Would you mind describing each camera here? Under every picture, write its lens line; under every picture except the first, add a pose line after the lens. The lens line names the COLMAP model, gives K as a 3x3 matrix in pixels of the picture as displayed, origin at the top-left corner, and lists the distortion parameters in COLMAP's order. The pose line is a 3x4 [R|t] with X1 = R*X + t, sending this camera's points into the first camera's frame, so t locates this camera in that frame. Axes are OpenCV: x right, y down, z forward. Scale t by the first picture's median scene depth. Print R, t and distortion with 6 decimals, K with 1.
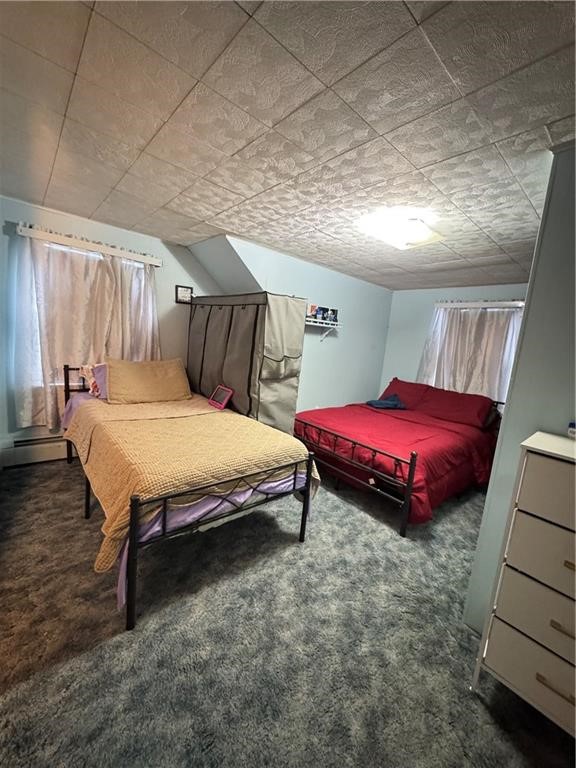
lens RADIAL K [[306.5, 0, 289.9], [0, 306.5, 381.2], [0, 0, 1]] dist [-0.000184, 0.000042]
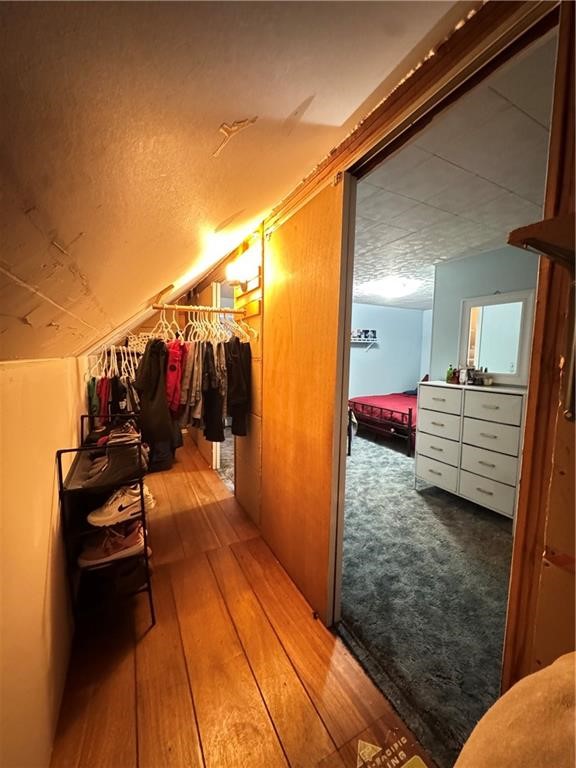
lens RADIAL K [[306.5, 0, 288.6], [0, 306.5, 384.8], [0, 0, 1]] dist [-0.000184, 0.000042]
pose [[0.966976, -0.060179, -0.247663, 0.146976], [0.046947, 0.997154, -0.058995, 0.150744], [0.250508, 0.045419, 0.967049, -0.814830]]
